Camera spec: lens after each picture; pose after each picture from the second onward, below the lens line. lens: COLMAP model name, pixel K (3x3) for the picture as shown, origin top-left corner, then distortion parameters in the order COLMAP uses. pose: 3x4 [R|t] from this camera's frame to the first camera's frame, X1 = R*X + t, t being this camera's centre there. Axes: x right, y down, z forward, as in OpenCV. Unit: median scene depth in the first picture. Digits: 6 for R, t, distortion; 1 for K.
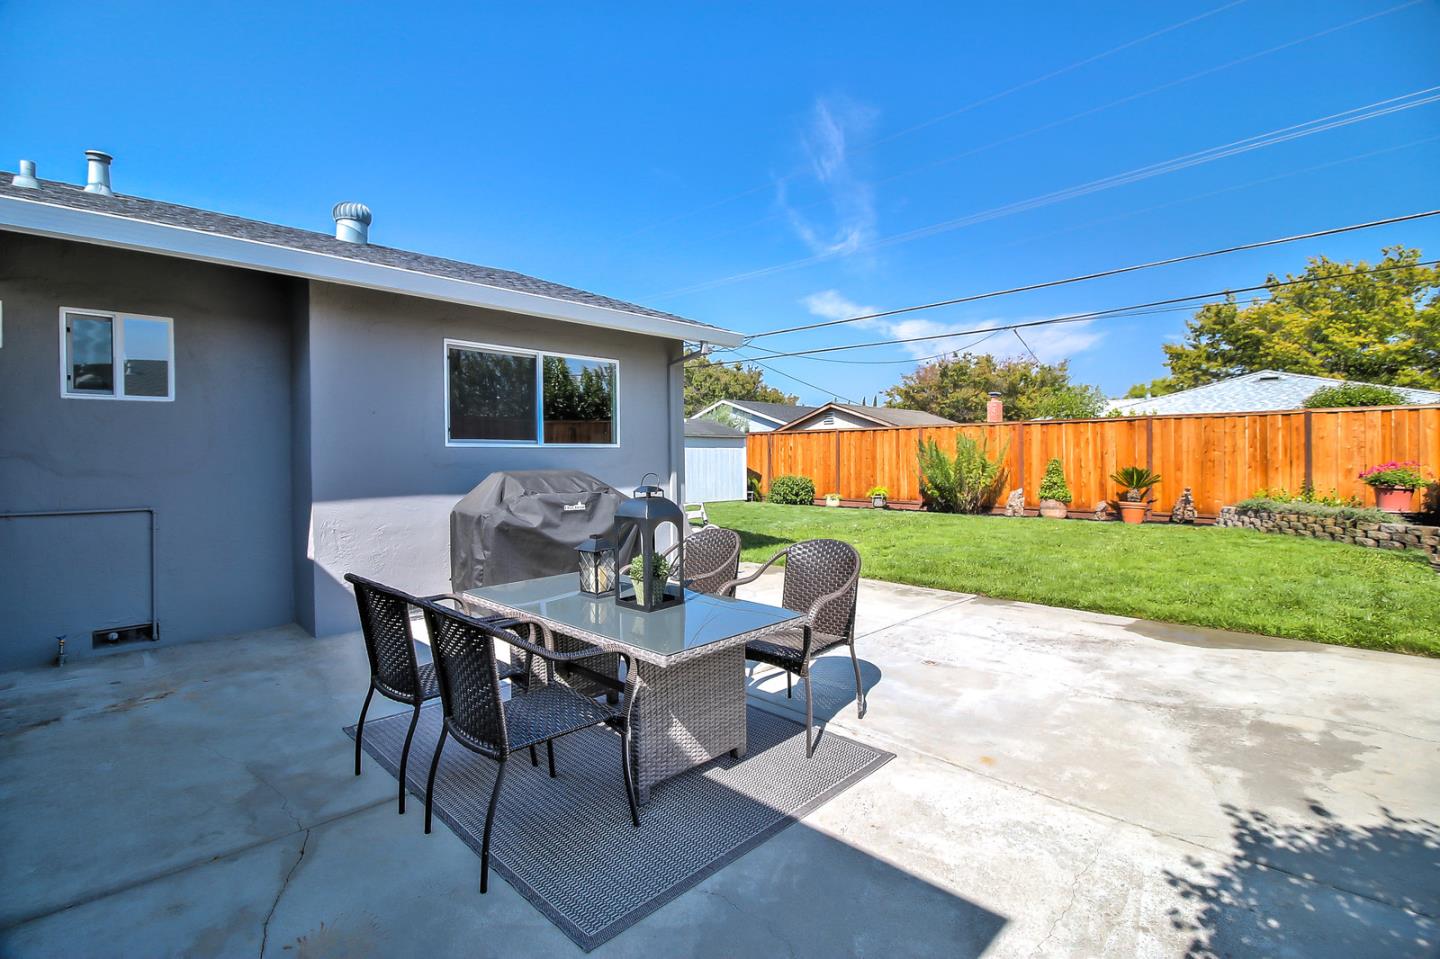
lens RADIAL K [[663.1, 0, 718.6], [0, 663.1, 464.8], [0, 0, 1]] dist [0.001113, -0.010563]
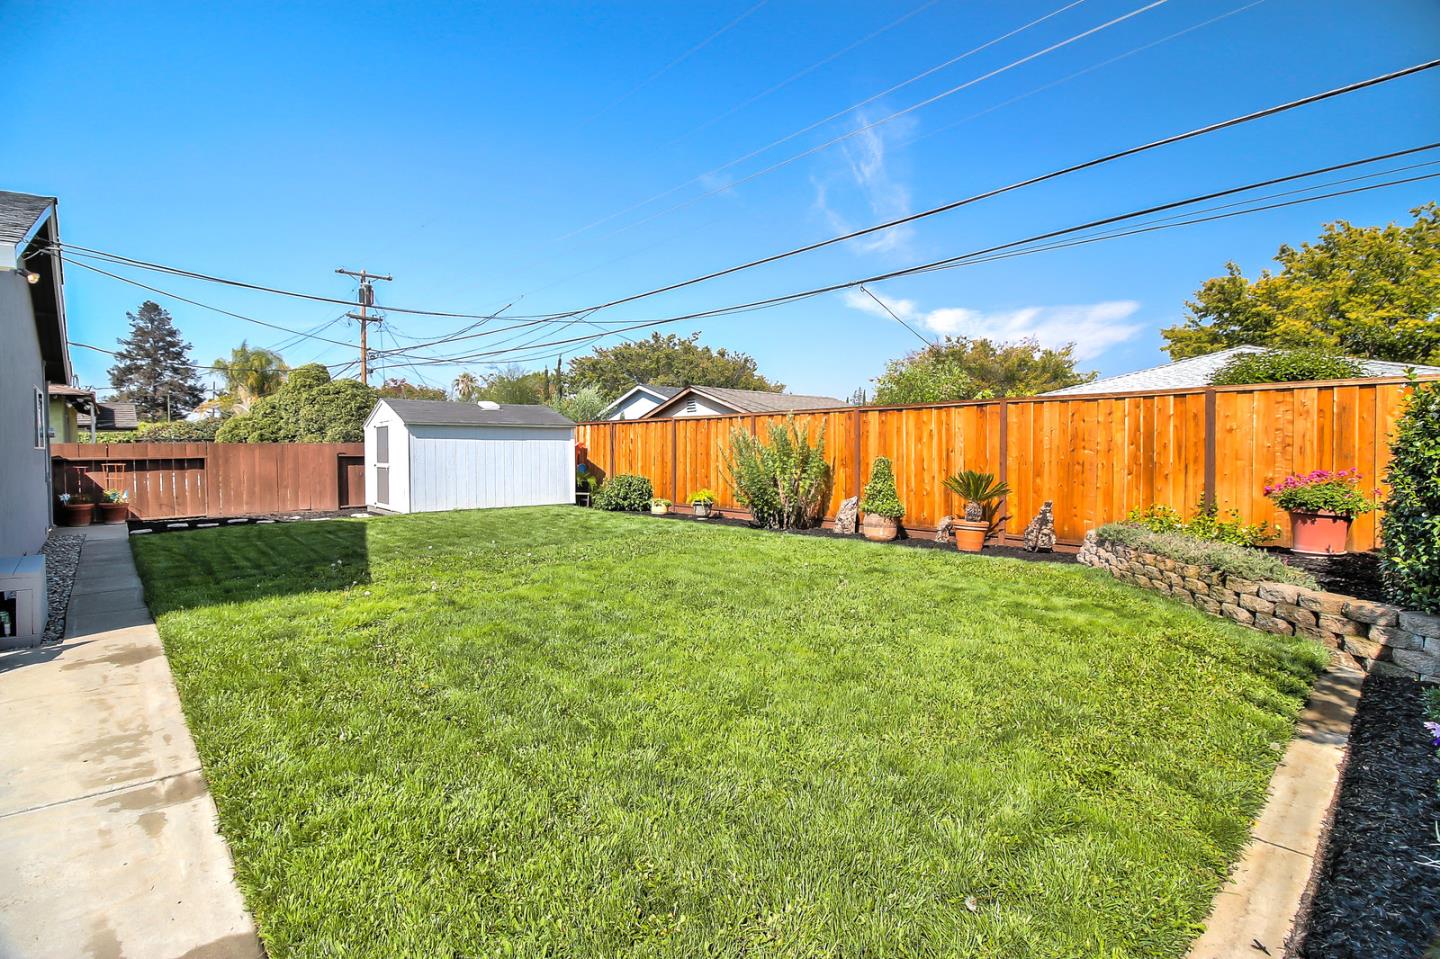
lens RADIAL K [[663.1, 0, 718.6], [0, 663.1, 464.8], [0, 0, 1]] dist [0.001113, -0.010563]
pose [[0.999054, 0.005924, -0.043081, 0.390585], [-0.005268, 0.999869, 0.015322, -0.012612], [0.043166, -0.015081, 0.998954, 0.285827]]
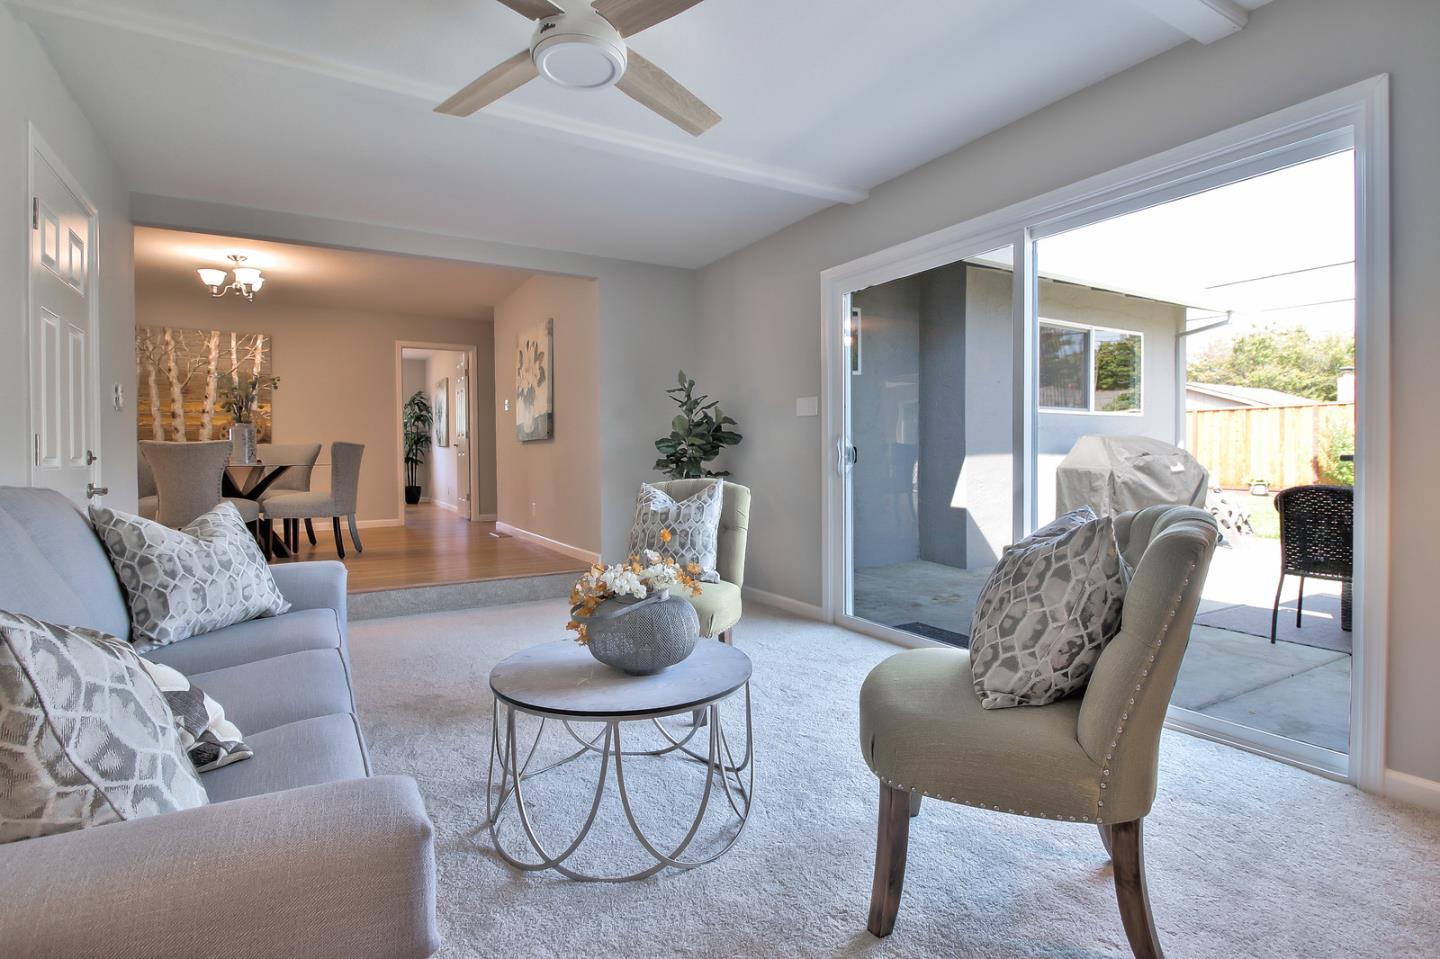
lens RADIAL K [[711.3, 0, 718.3], [0, 711.3, 468.5], [0, 0, 1]] dist [-0.010973, -0.000753]
pose [[0.964286, 0.004664, -0.264822, -0.276157], [-0.001926, 0.999942, 0.010598, 0.025100], [0.264856, -0.009710, 0.964239, -0.142314]]
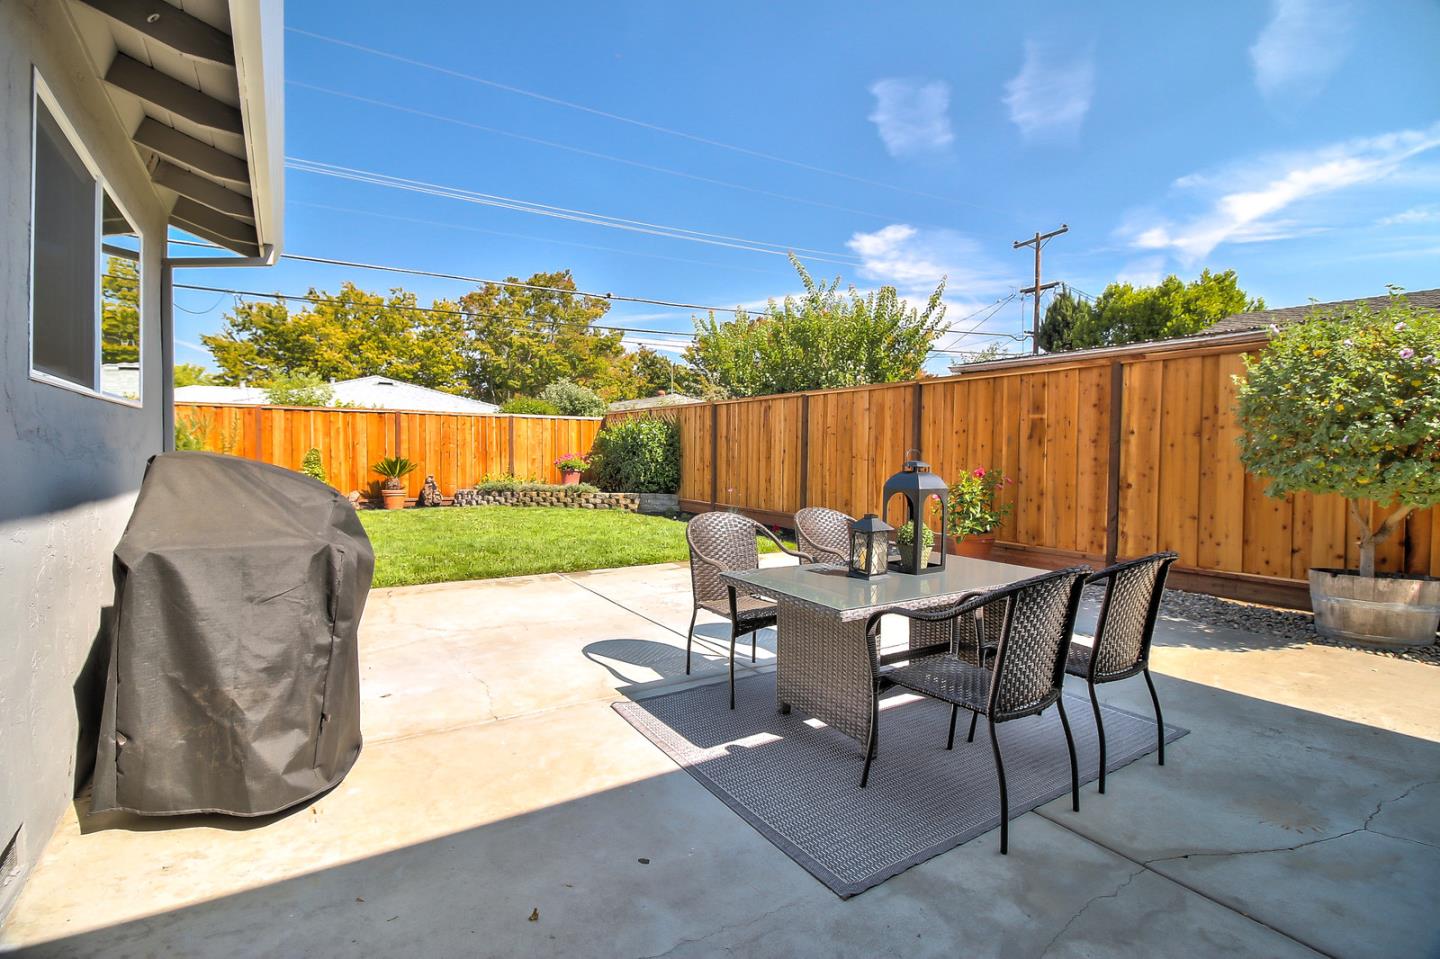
lens RADIAL K [[663.1, 0, 718.6], [0, 663.1, 464.8], [0, 0, 1]] dist [0.001113, -0.010563]
pose [[0.221872, -0.007903, 0.975044, -0.300803], [-0.000313, 0.999967, 0.008177, 0.007031], [-0.975076, -0.002120, 0.221862, 0.259058]]
